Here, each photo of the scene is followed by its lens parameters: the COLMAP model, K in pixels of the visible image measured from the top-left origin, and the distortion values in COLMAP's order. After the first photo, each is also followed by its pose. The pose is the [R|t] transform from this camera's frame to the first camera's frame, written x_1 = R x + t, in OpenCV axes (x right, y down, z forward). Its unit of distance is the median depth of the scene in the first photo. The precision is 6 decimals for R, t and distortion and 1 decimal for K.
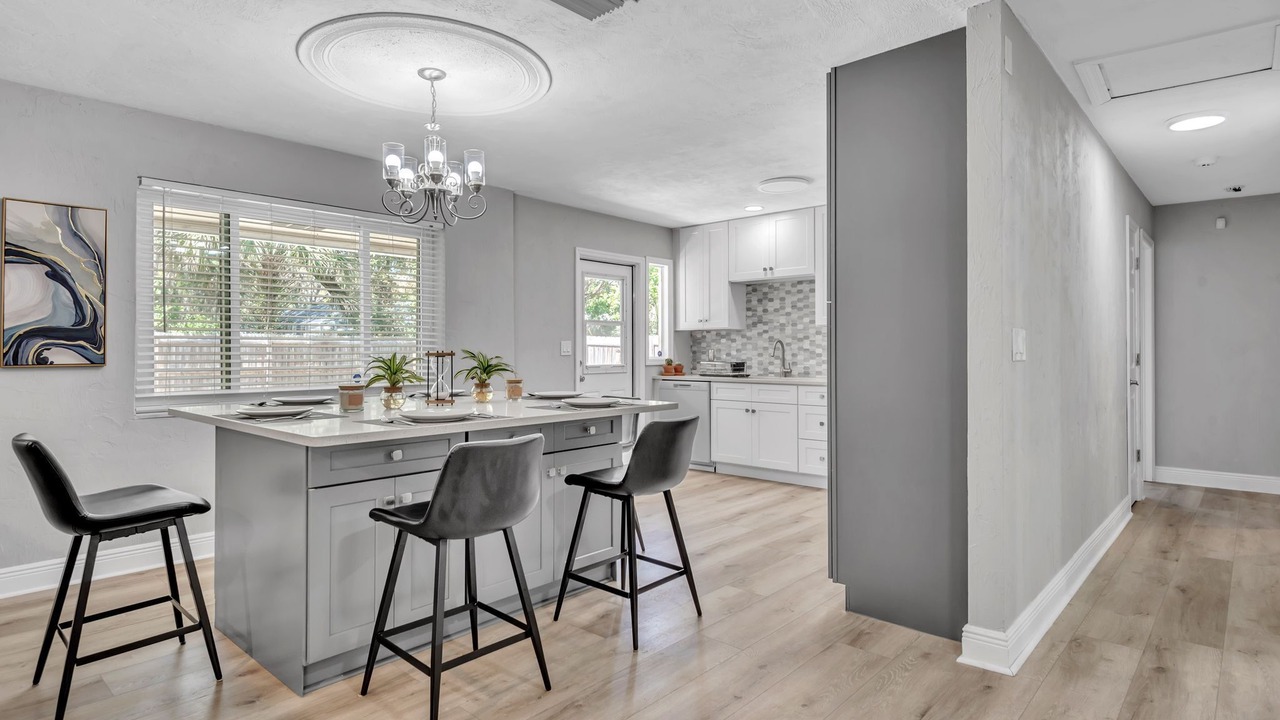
lens RADIAL K [[668.8, 0, 644.3], [0, 668.8, 341.6], [0, 0, 1]] dist [0.014205, -0.015616]
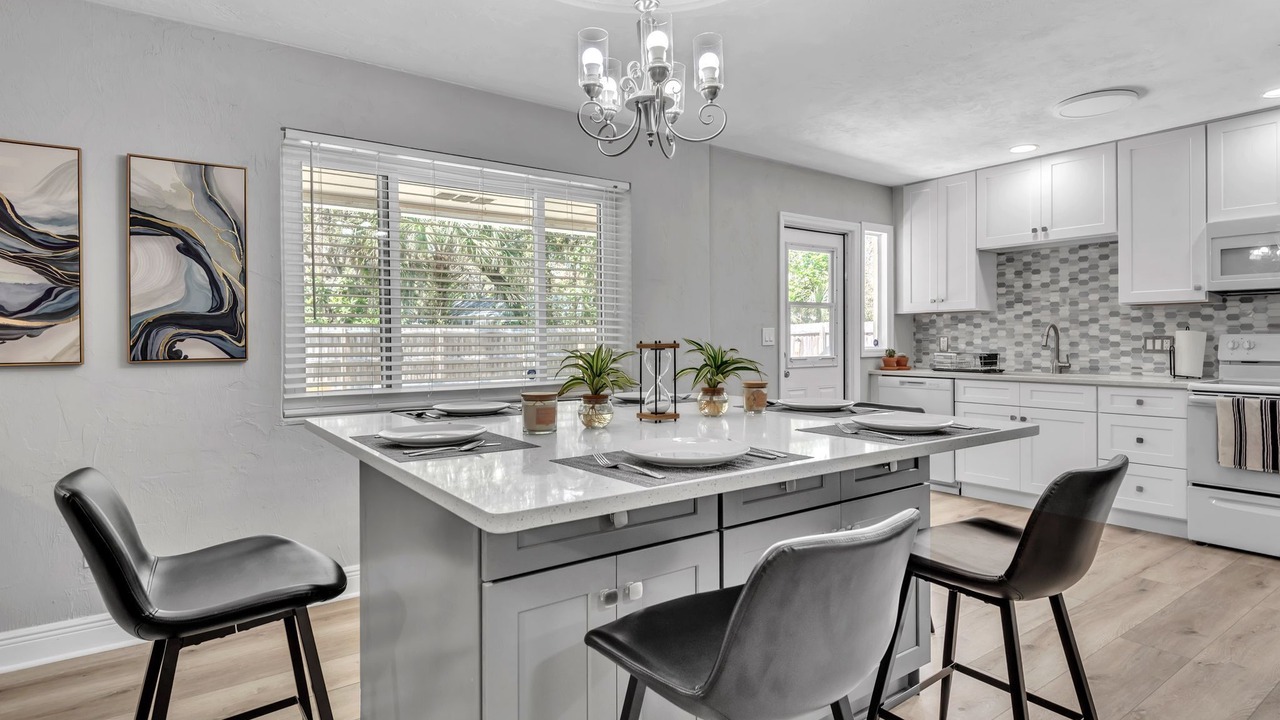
lens RADIAL K [[668.8, 0, 649.4], [0, 668.8, 341.9], [0, 0, 1]] dist [0.014205, -0.015616]
pose [[0.977924, -0.003292, -0.208937, -0.099319], [0.006974, 0.999833, 0.016887, 0.001819], [0.208846, -0.017971, 0.977783, 0.194863]]
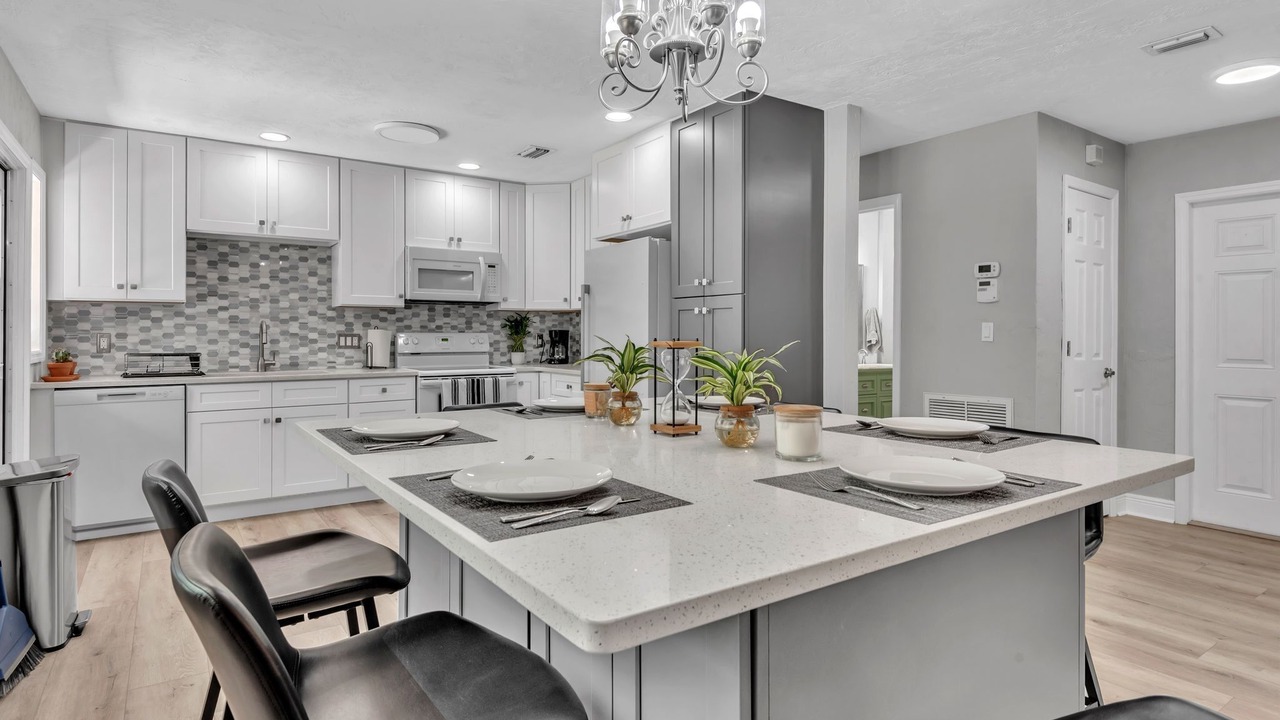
lens RADIAL K [[668.8, 0, 624.4], [0, 668.8, 331.8], [0, 0, 1]] dist [0.014205, -0.015616]
pose [[0.235438, 0.003478, 0.971883, -0.493597], [-0.012764, 0.999918, -0.000487, 0.005219], [-0.971806, -0.012291, 0.235463, 0.518825]]
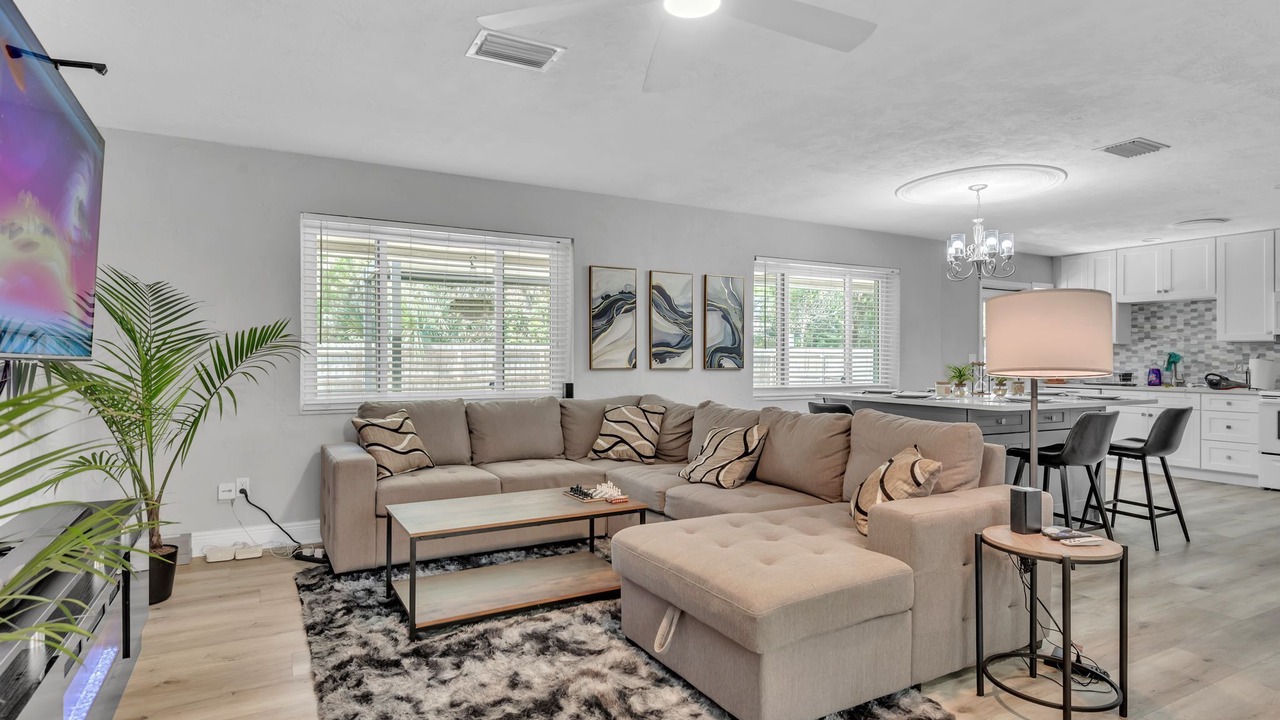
lens RADIAL K [[668.8, 0, 650.7], [0, 668.8, 354.6], [0, 0, 1]] dist [0.014205, -0.015616]
pose [[0.941744, 0.004418, -0.336302, -0.289696], [-0.002593, 0.999979, 0.005877, -0.006181], [0.336321, -0.004662, 0.941736, -0.428024]]
